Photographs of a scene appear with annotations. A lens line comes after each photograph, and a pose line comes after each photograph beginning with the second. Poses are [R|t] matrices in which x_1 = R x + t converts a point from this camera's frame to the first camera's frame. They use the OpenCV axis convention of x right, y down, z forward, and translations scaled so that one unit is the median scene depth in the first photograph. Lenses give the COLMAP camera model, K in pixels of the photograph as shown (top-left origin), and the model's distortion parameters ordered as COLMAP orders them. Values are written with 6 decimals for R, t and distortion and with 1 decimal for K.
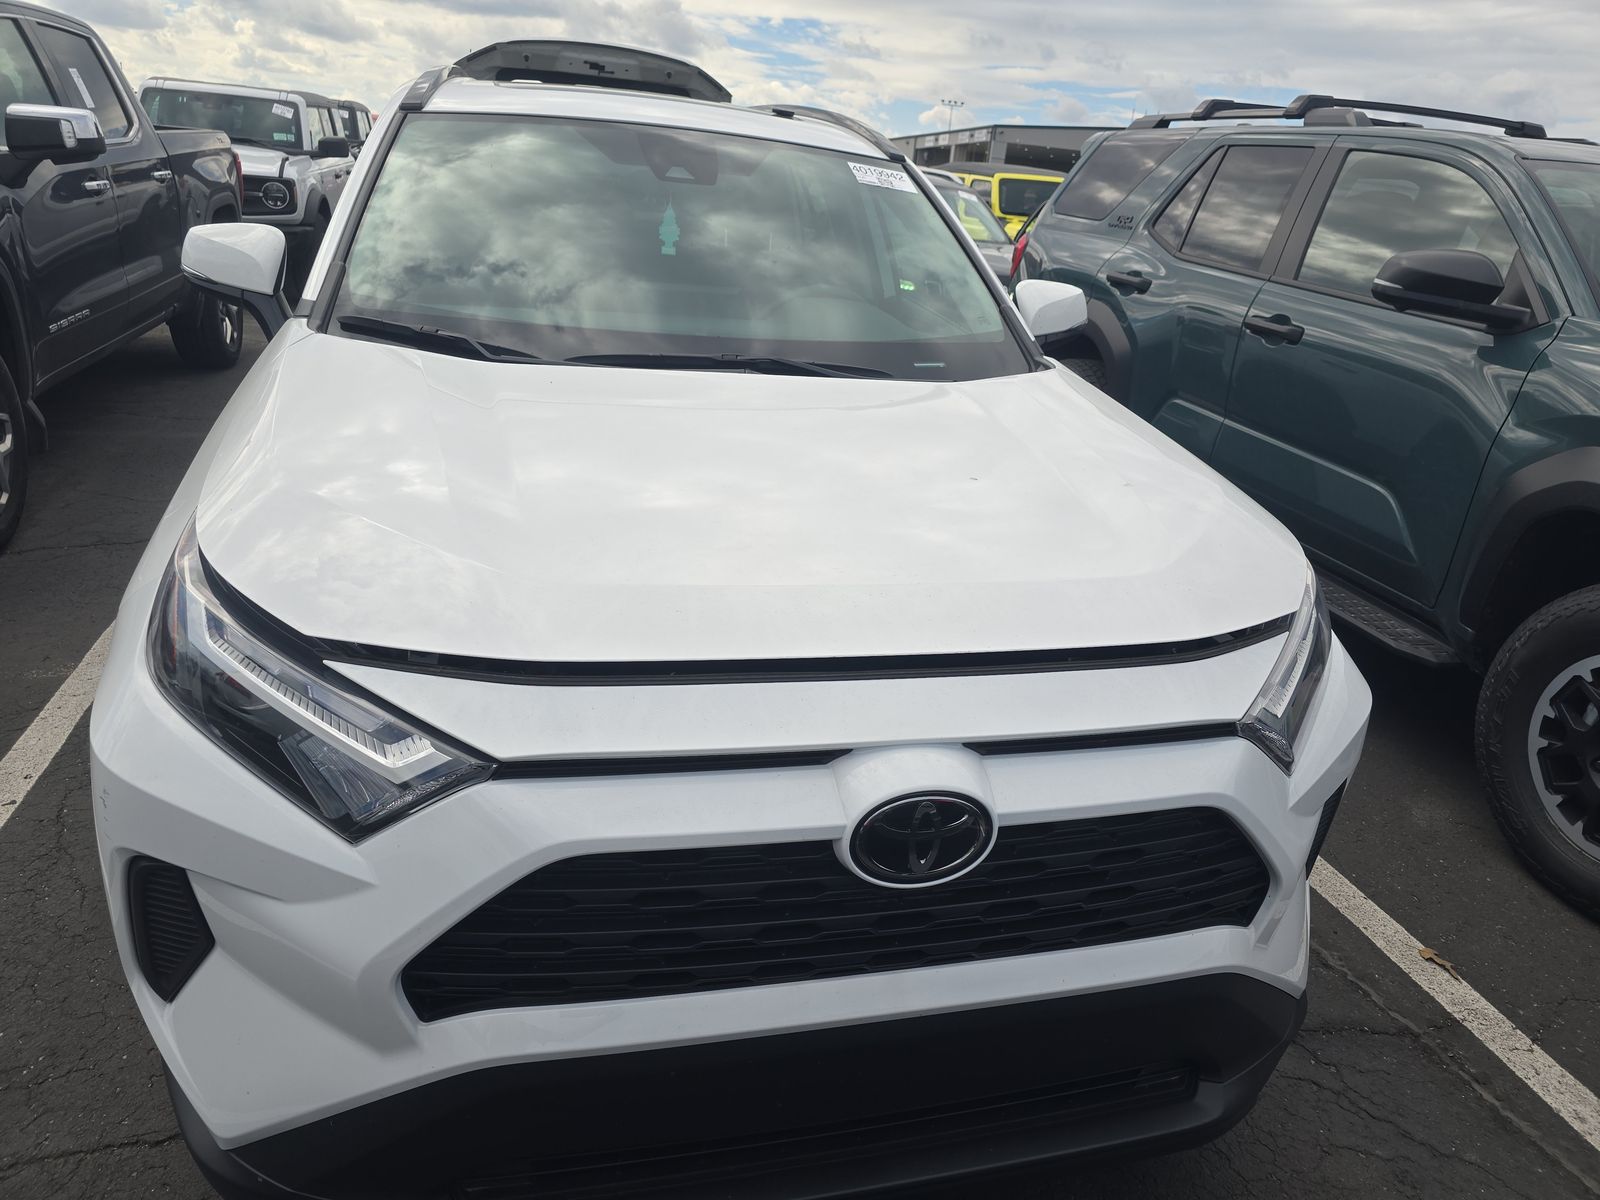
lens RADIAL K [[1091.2, 0, 800.9], [0, 1091.2, 568.8], [0, 0, 1]] dist [0.039798, -0.026340]
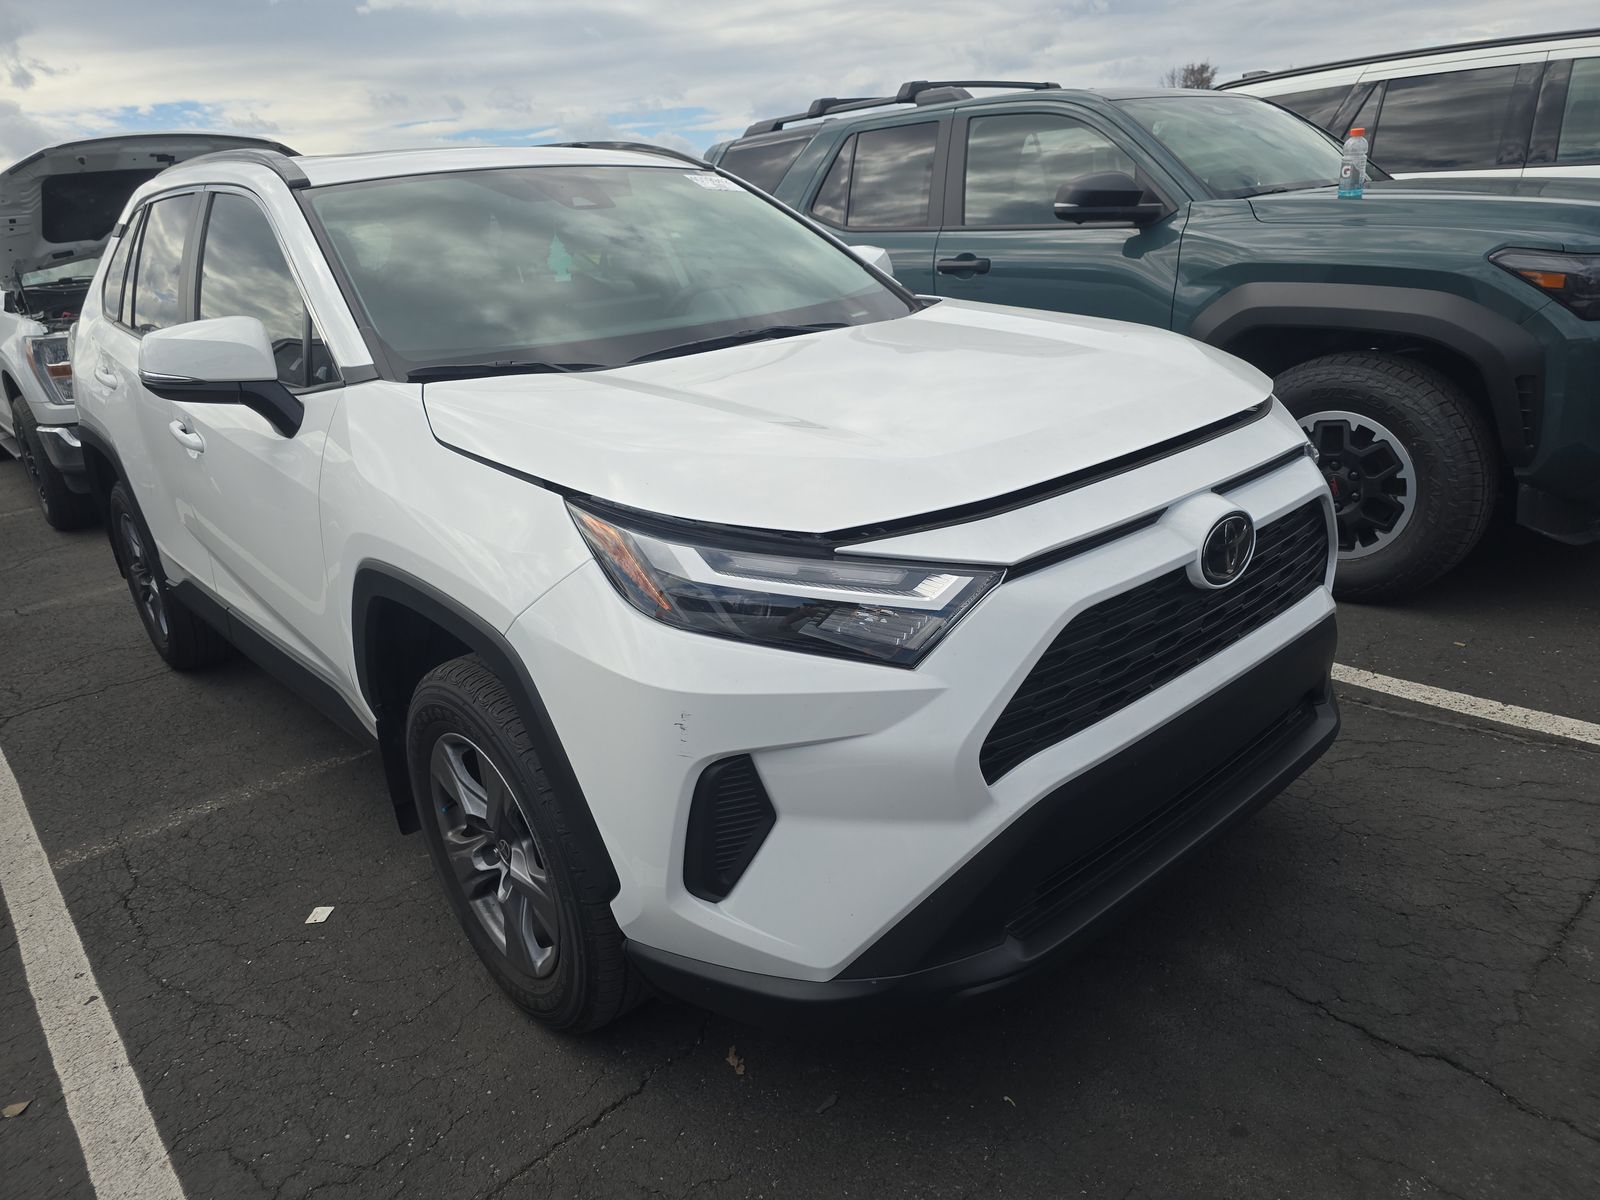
lens RADIAL K [[1079.1, 0, 804.3], [0, 1079.1, 564.8], [0, 0, 1]] dist [0.068528, -0.067554]
pose [[0.883285, -0.290107, 0.368301, -0.356347], [0.302059, 0.952929, 0.026195, 0.022246], [-0.358564, 0.088111, 0.929337, -0.057342]]
